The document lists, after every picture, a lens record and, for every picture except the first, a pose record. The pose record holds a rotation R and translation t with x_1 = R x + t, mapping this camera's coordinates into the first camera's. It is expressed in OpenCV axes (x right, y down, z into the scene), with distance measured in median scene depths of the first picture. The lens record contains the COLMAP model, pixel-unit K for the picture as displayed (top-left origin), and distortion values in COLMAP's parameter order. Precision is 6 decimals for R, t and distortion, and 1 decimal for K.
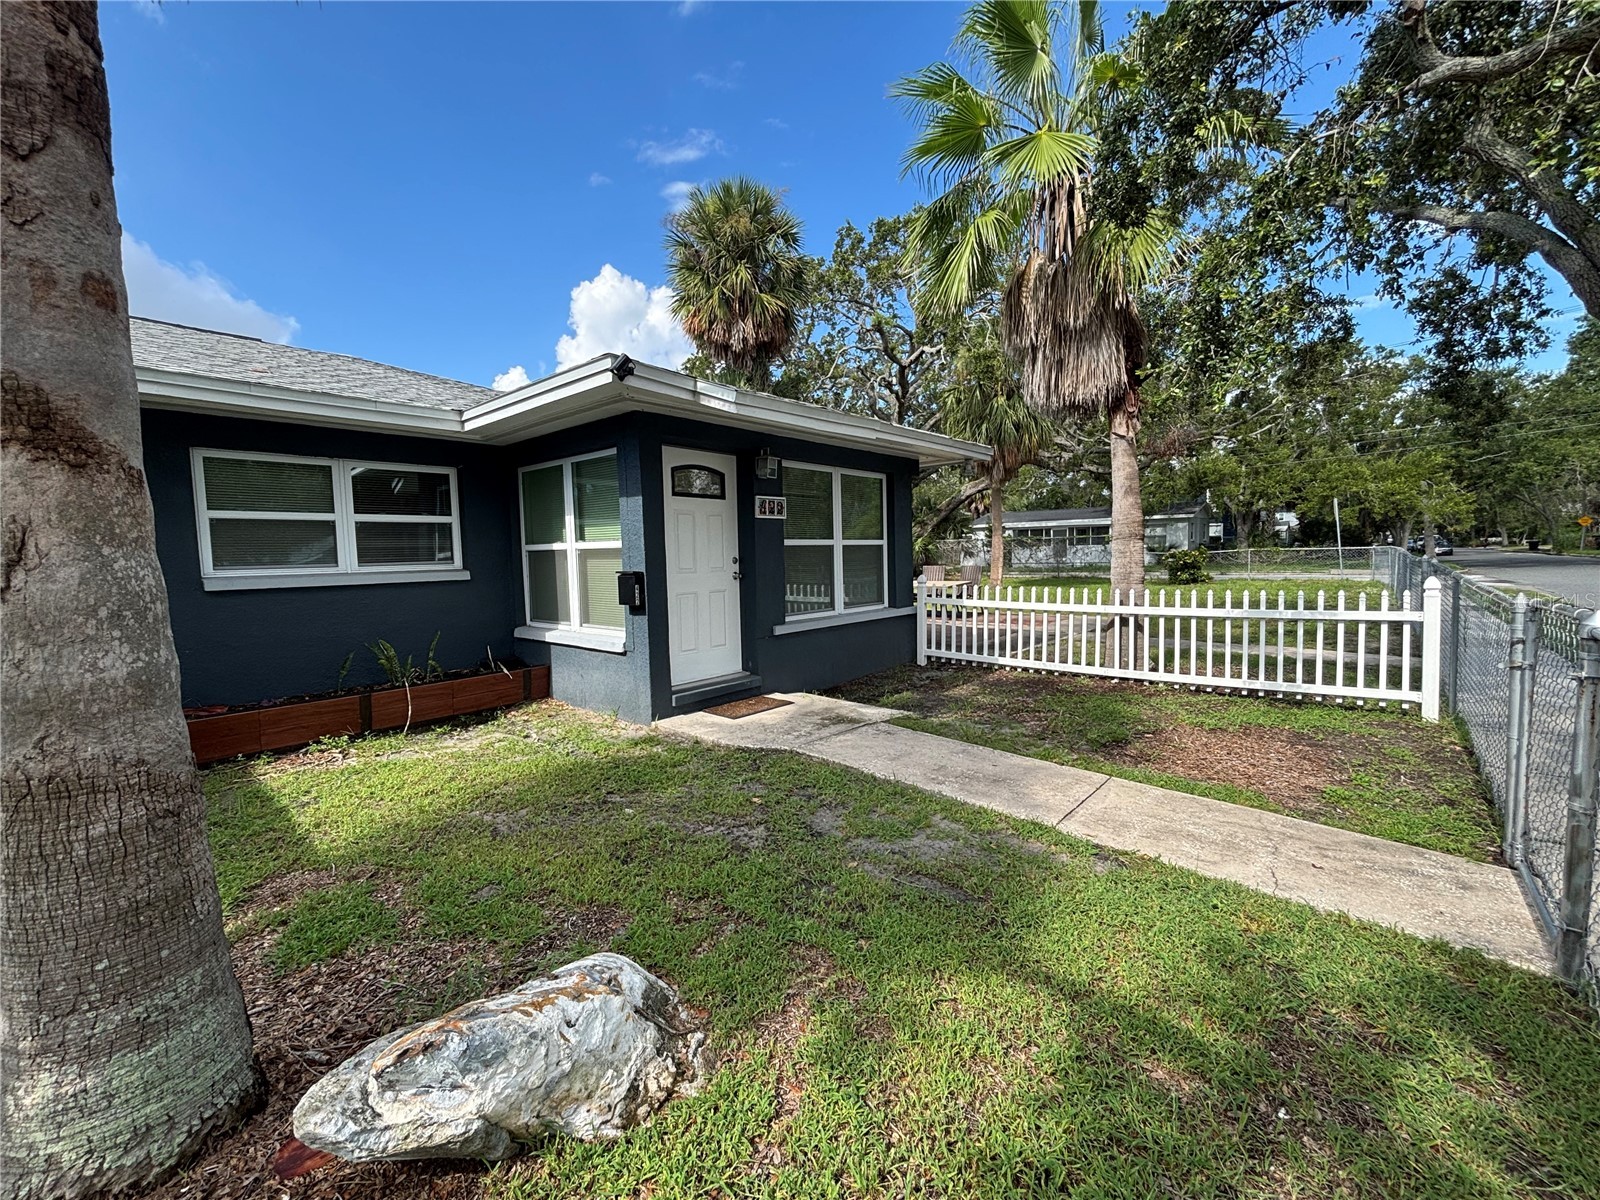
lens RADIAL K [[649.2, 0, 800.9], [0, 649.2, 602.3], [0, 0, 1]] dist [-0.004272, -0.000118]
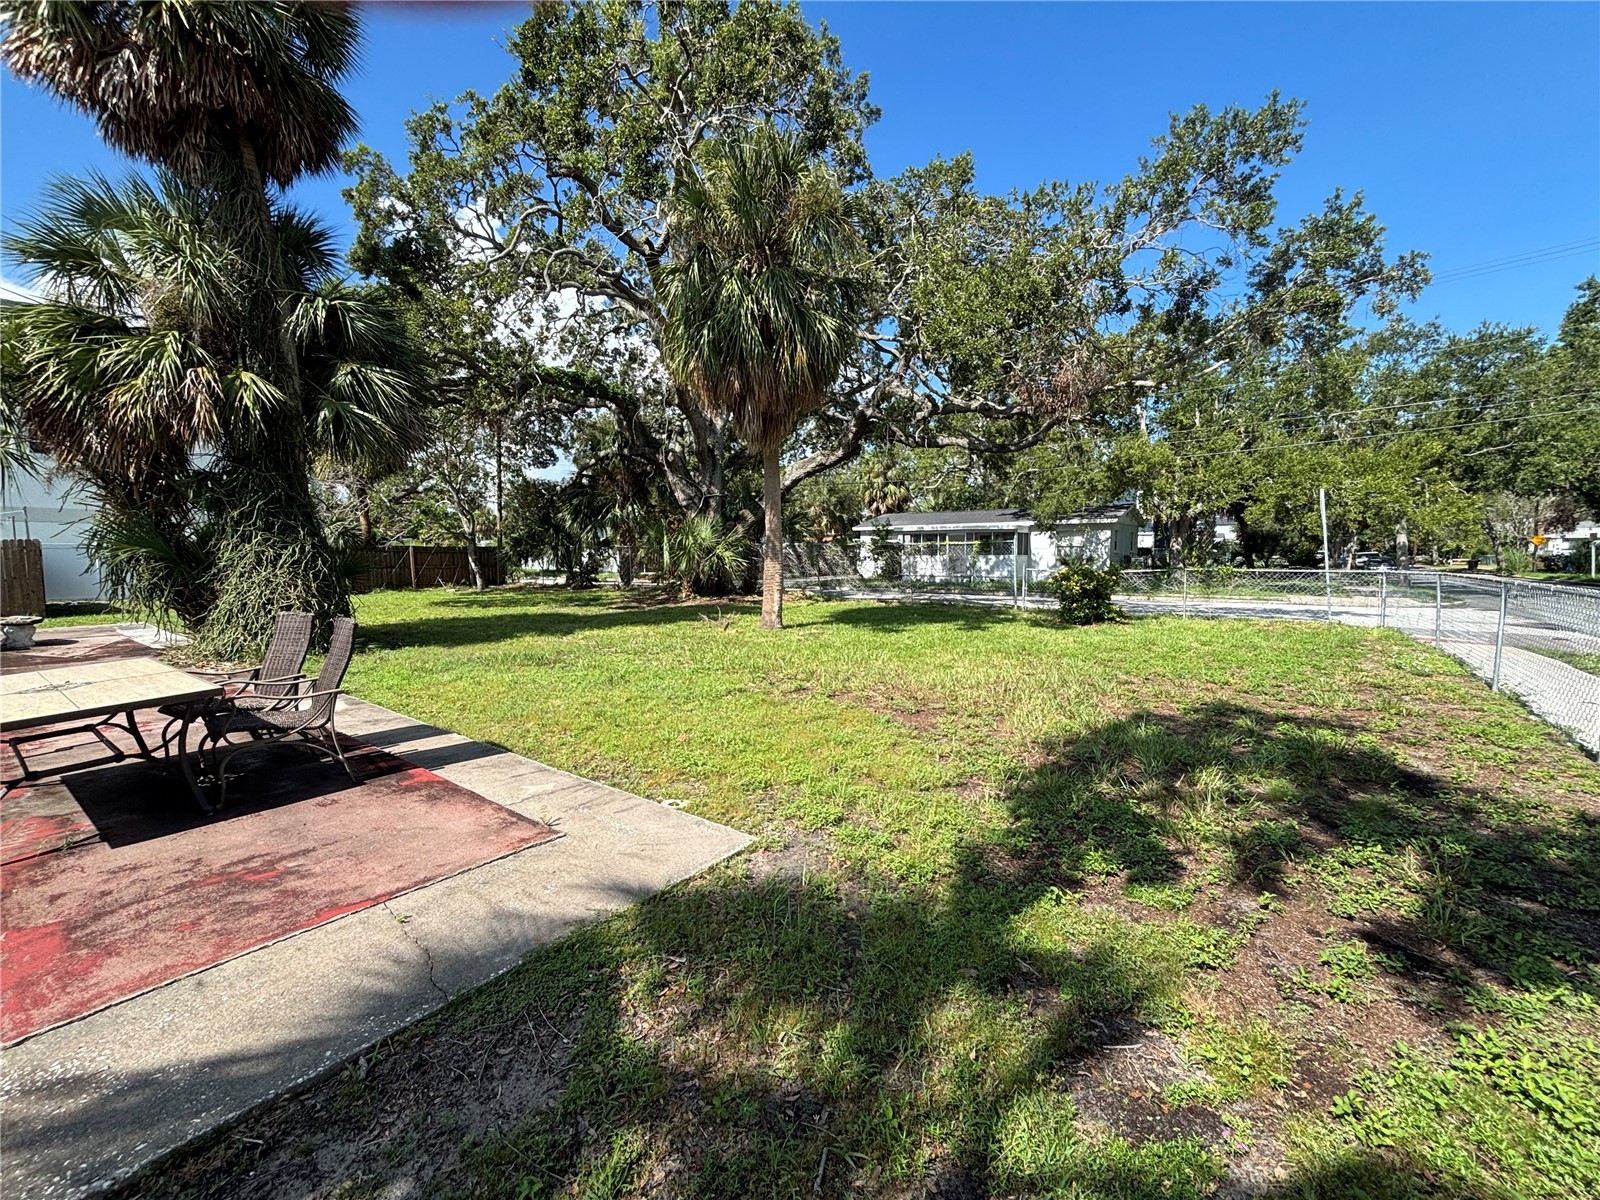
lens RADIAL K [[649.2, 0, 799.9], [0, 649.2, 598.4], [0, 0, 1]] dist [-0.004272, -0.000118]
pose [[0.997377, 0.017030, 0.070344, 0.208662], [-0.016318, 0.999810, -0.010689, -0.030289], [-0.070513, 0.009513, 0.997466, 0.301799]]
